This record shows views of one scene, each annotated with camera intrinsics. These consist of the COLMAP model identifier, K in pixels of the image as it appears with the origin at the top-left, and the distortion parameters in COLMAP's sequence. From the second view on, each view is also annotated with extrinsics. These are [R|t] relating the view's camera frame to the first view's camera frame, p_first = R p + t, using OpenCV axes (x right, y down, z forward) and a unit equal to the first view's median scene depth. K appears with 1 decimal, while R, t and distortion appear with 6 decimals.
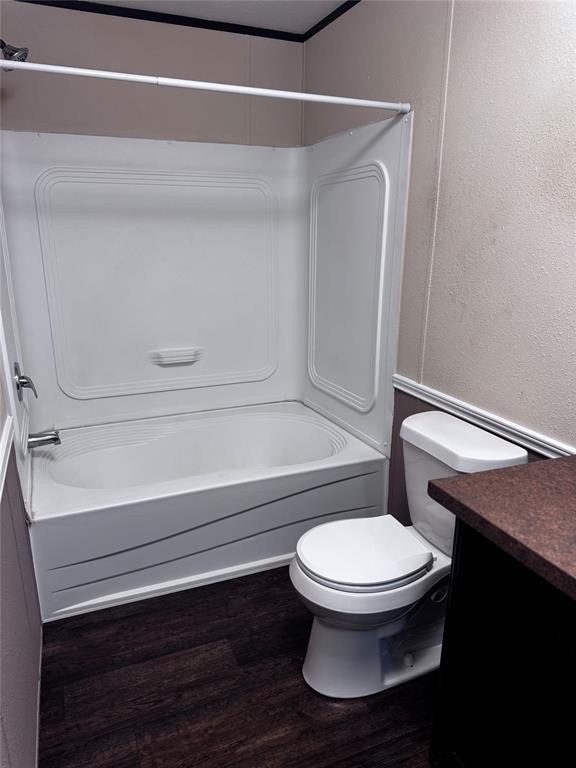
lens RADIAL K [[546.5, 0, 287.9], [0, 546.5, 386.4], [0, 0, 1]] dist [0.049358, -0.045762]
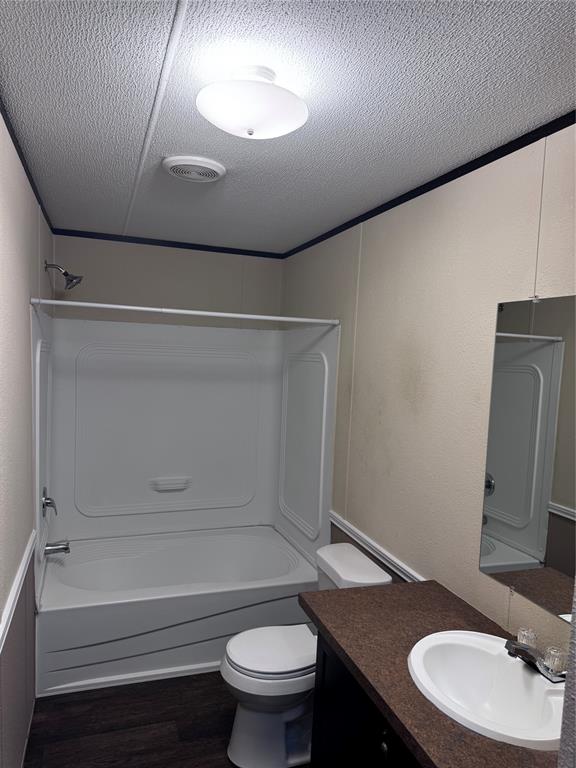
lens RADIAL K [[546.5, 0, 289.5], [0, 546.5, 388.9], [0, 0, 1]] dist [0.049358, -0.045762]
pose [[0.997666, 0.042034, -0.053811, 0.169631], [-0.052033, 0.978307, -0.200518, -0.041862], [0.044215, 0.202850, 0.978211, -0.348473]]
